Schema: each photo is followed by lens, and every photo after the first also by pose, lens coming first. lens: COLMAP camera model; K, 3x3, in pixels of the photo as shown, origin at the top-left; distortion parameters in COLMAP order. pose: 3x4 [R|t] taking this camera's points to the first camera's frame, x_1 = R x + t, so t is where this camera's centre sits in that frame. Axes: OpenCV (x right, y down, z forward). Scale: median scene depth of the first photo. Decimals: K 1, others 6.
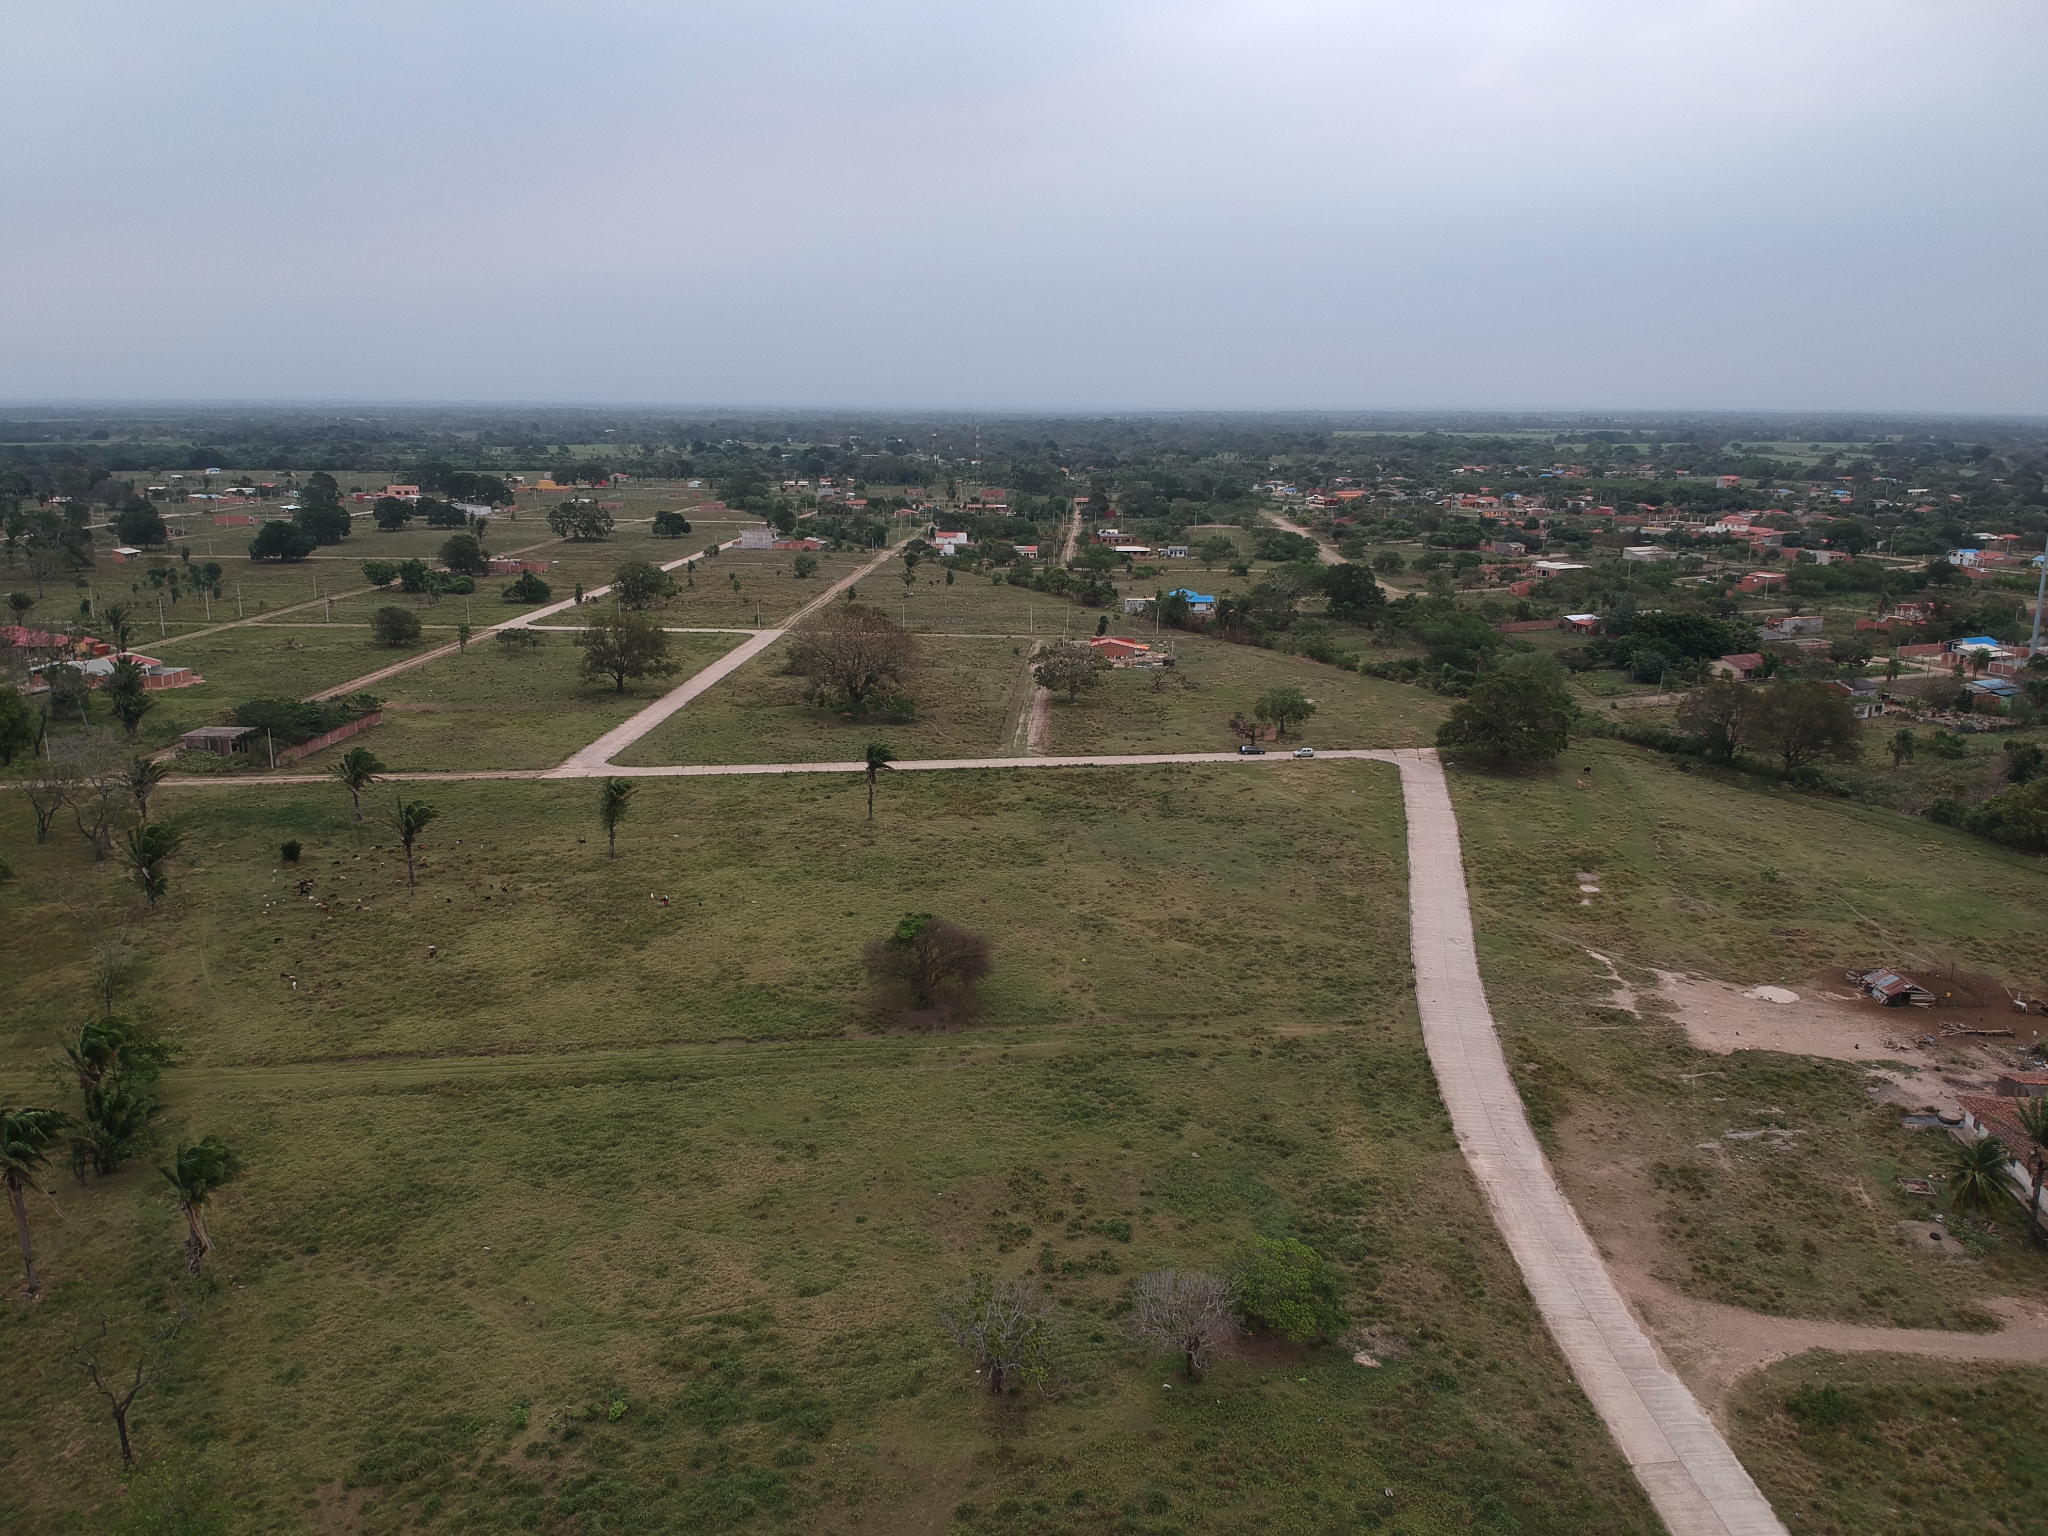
lens RADIAL K [[1485.5, 0, 1027.0], [0, 1485.5, 772.7], [0, 0, 1]] dist [0.115922, -0.237886]
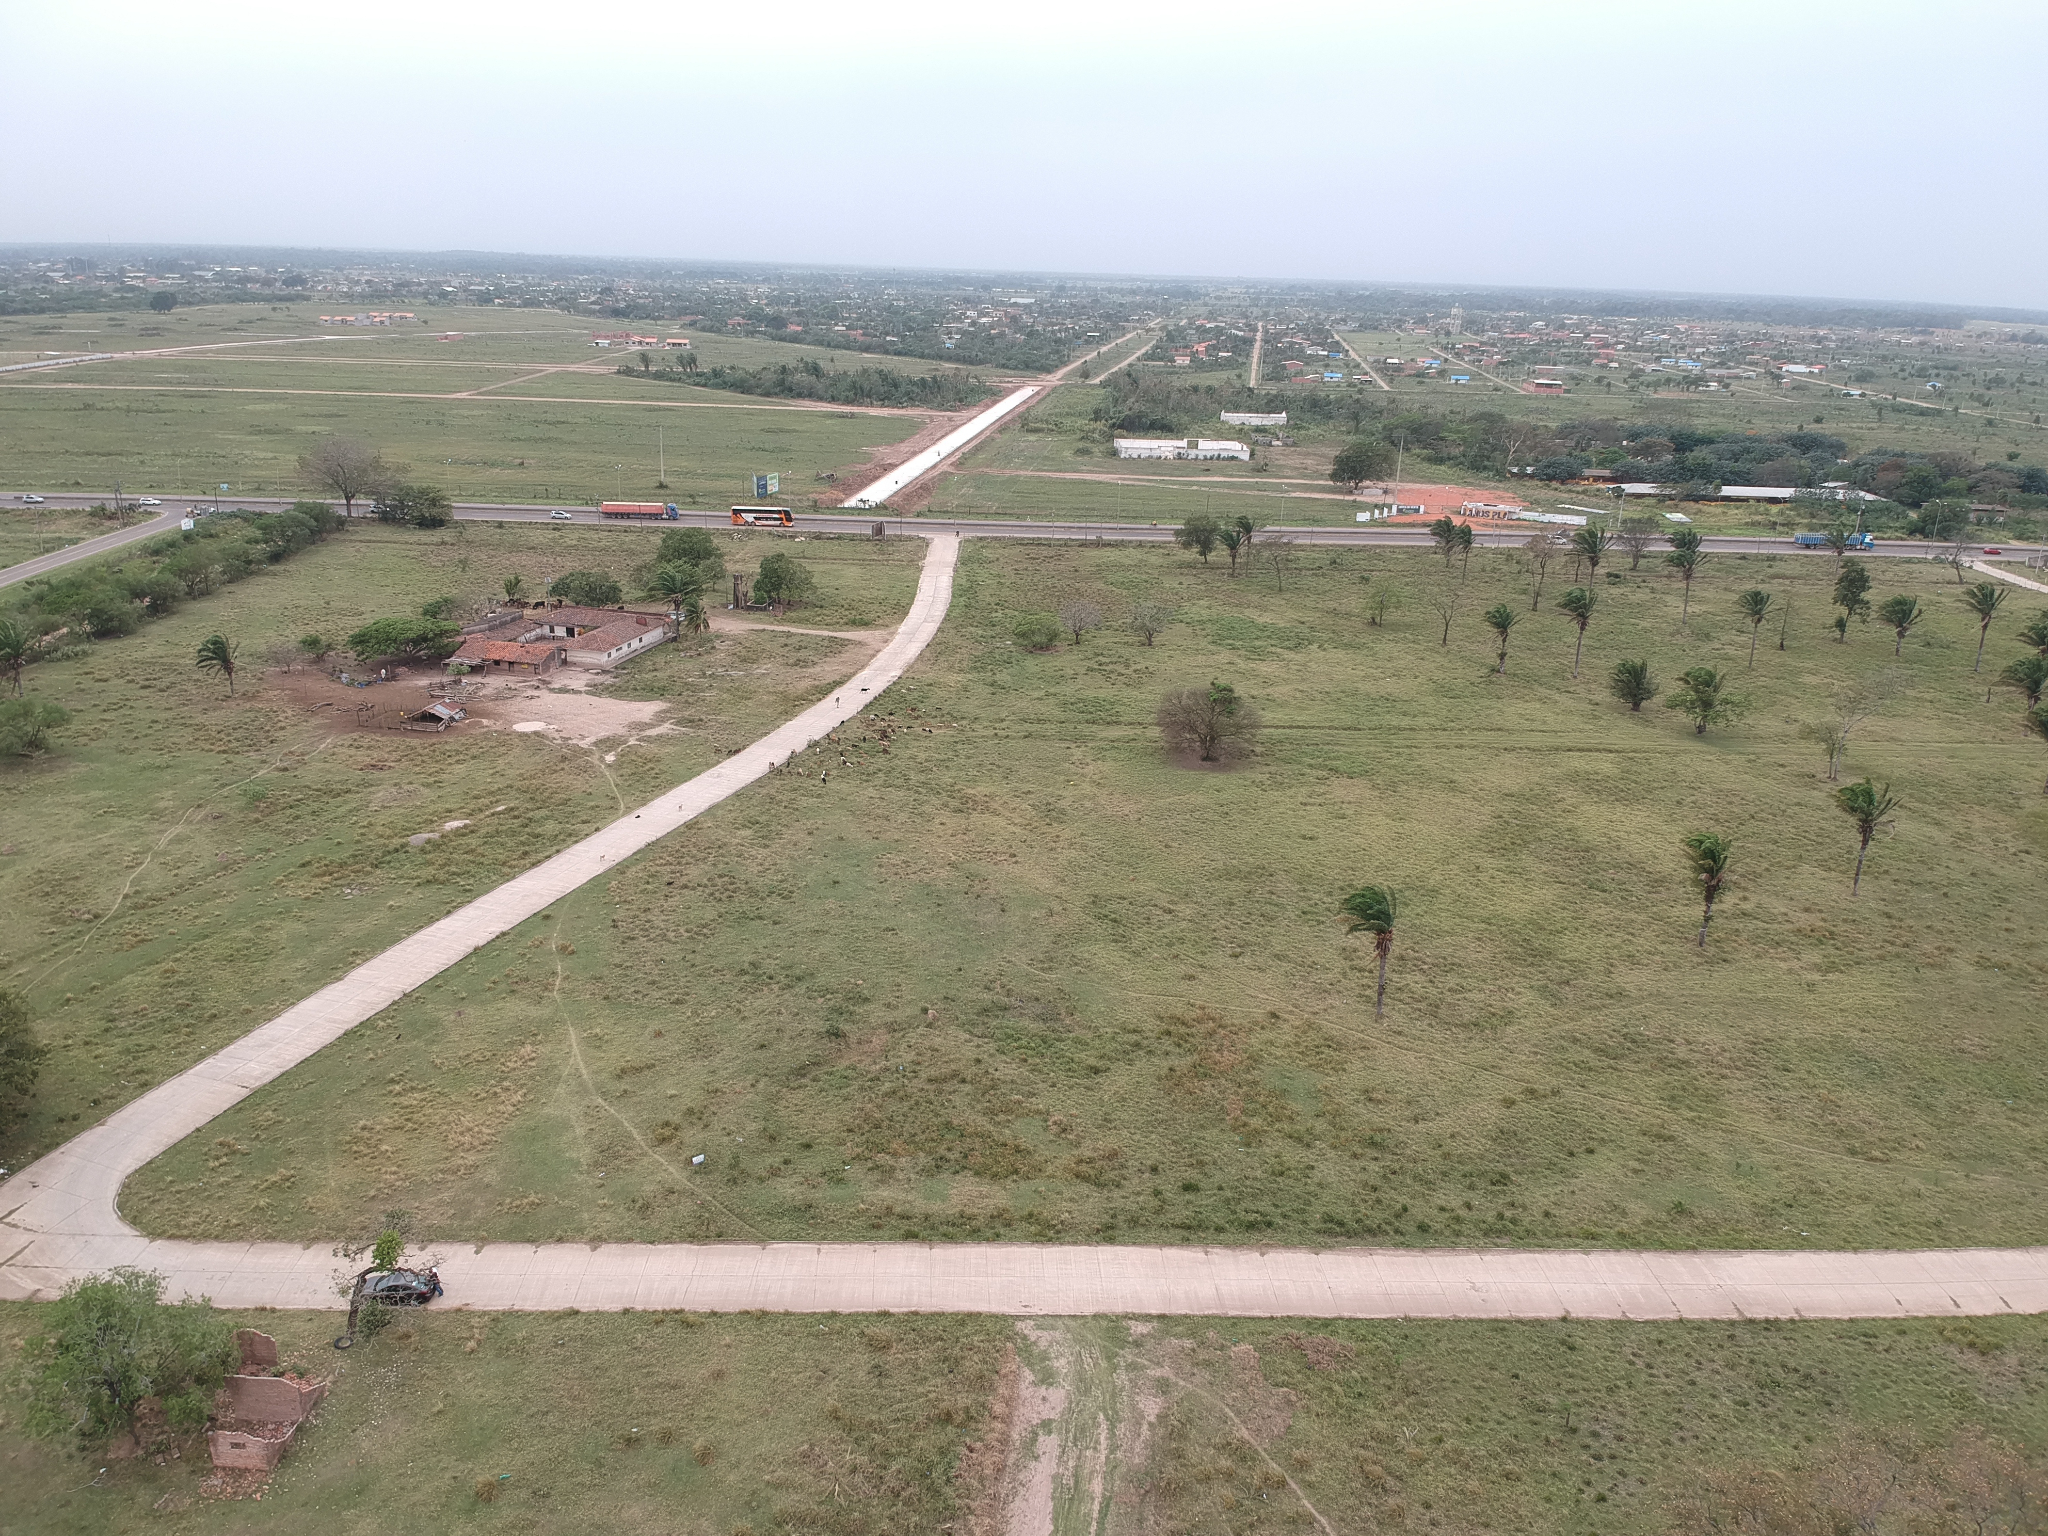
lens RADIAL K [[1496.2, 0, 1024.8], [0, 1496.2, 789.6], [0, 0, 1]] dist [0.084916, -0.159851]
pose [[-0.995453, -0.060919, 0.073220, -0.001992], [-0.012080, 0.843266, 0.537361, -0.213801], [-0.094480, 0.534033, -0.840168, 0.897737]]
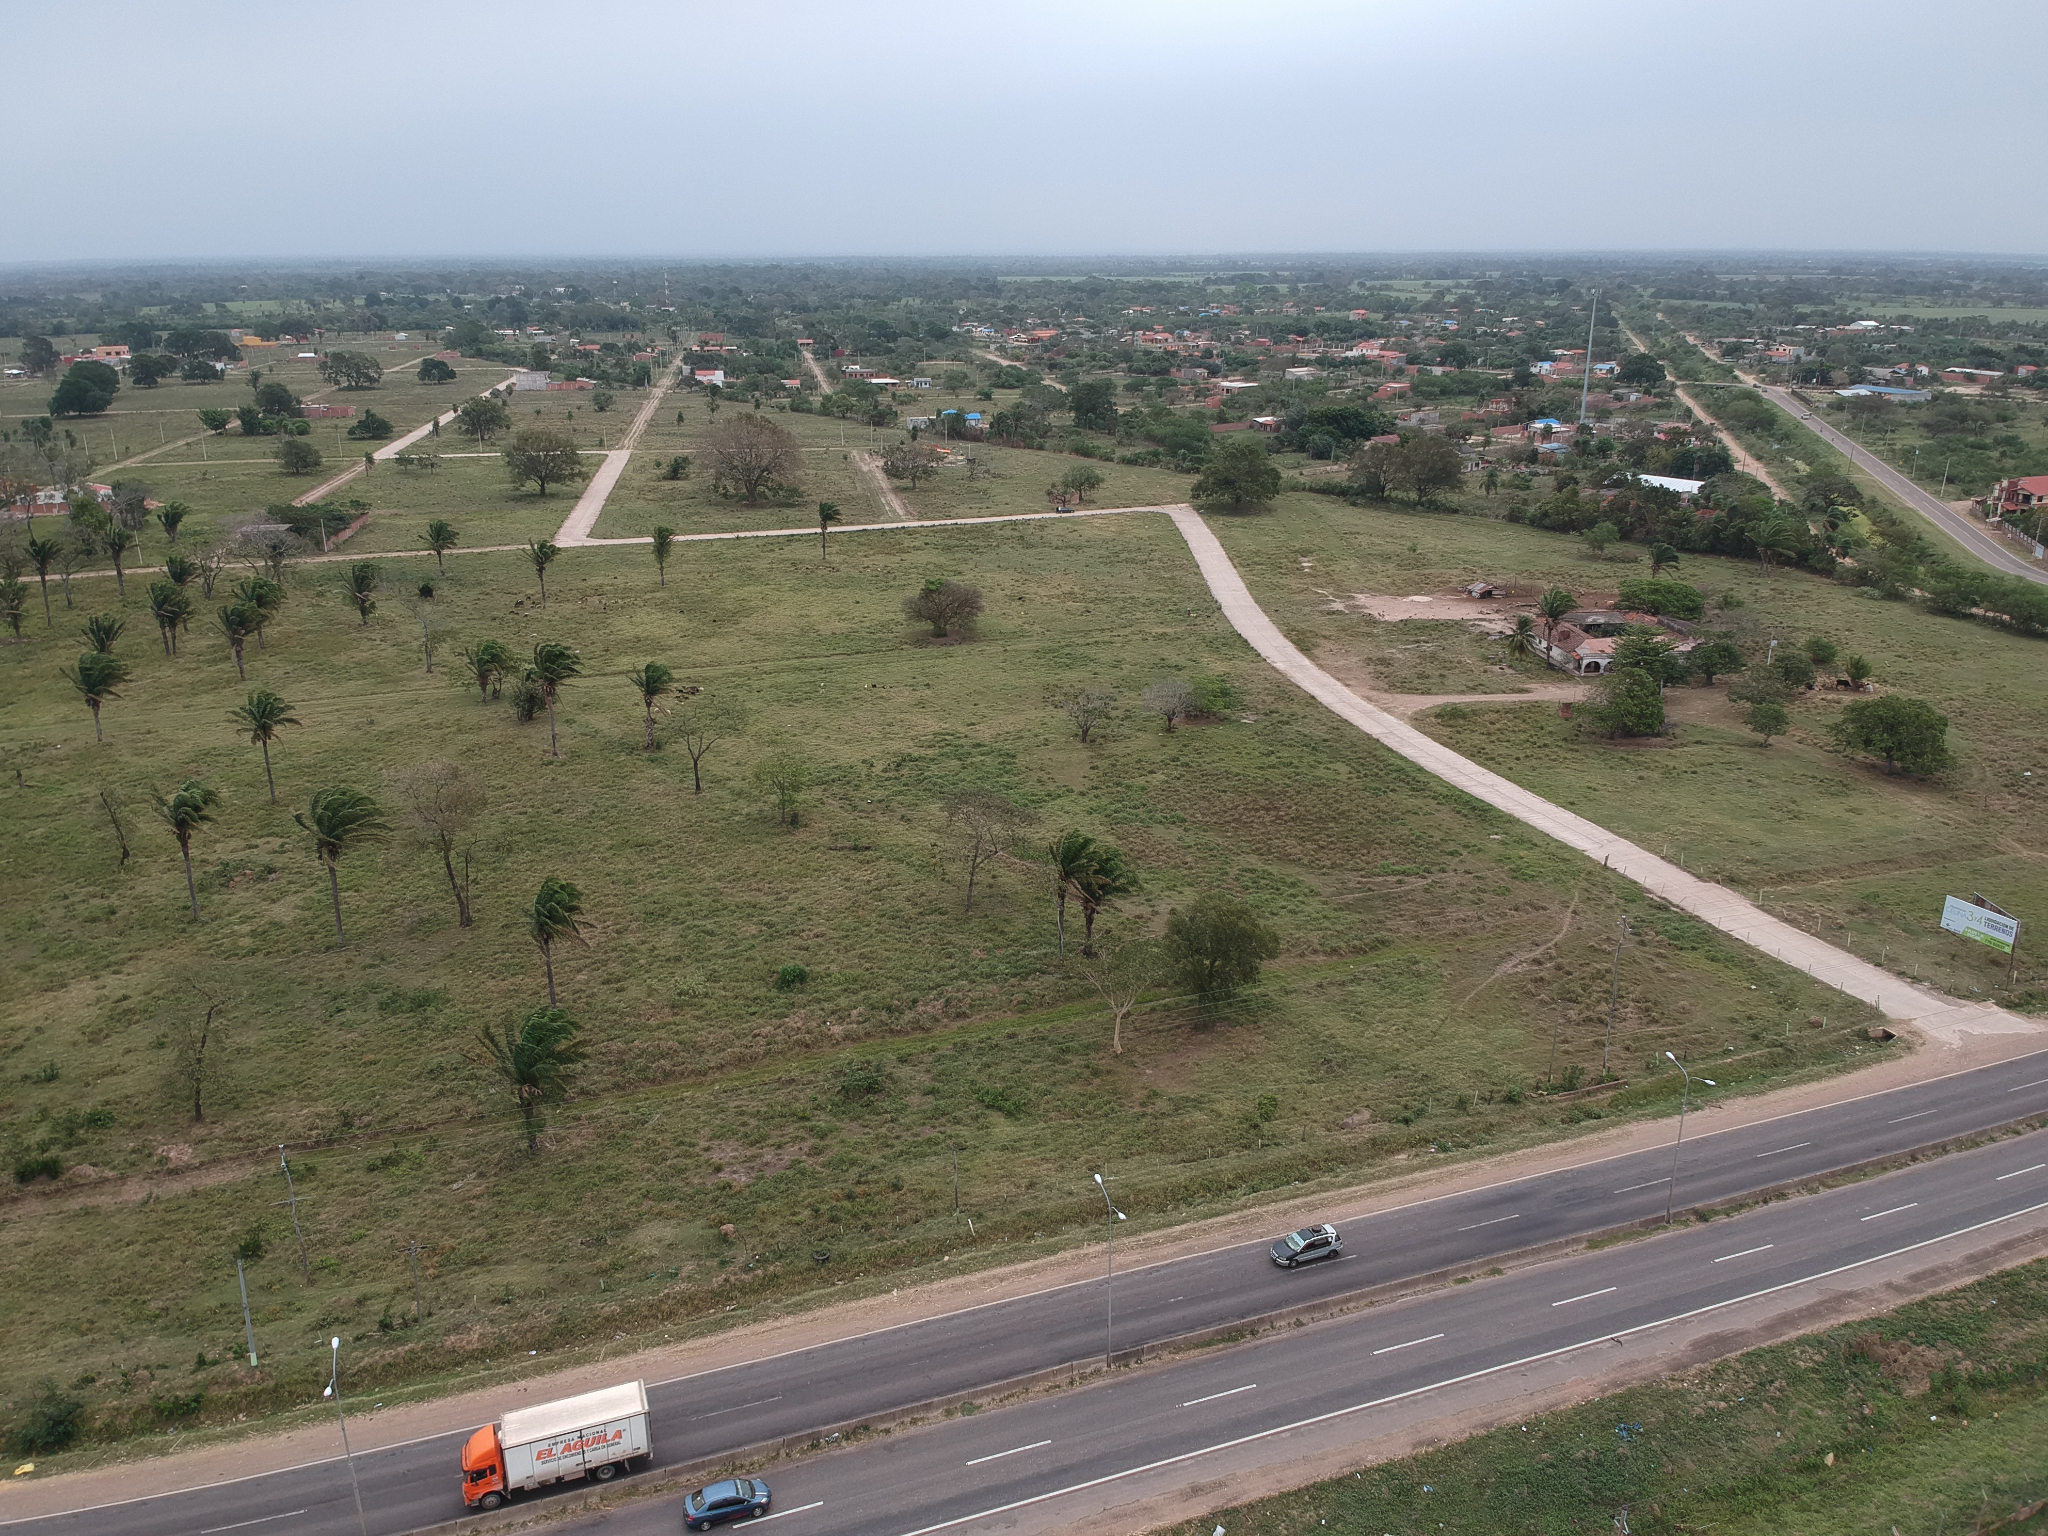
lens RADIAL K [[1497.8, 0, 1022.7], [0, 1497.8, 784.4], [0, 0, 1]] dist [0.086390, -0.162971]
pose [[0.974800, -0.084063, 0.206638, -0.142581], [0.063122, 0.992368, 0.105933, 0.063918], [-0.213965, -0.090220, 0.972666, -0.267640]]
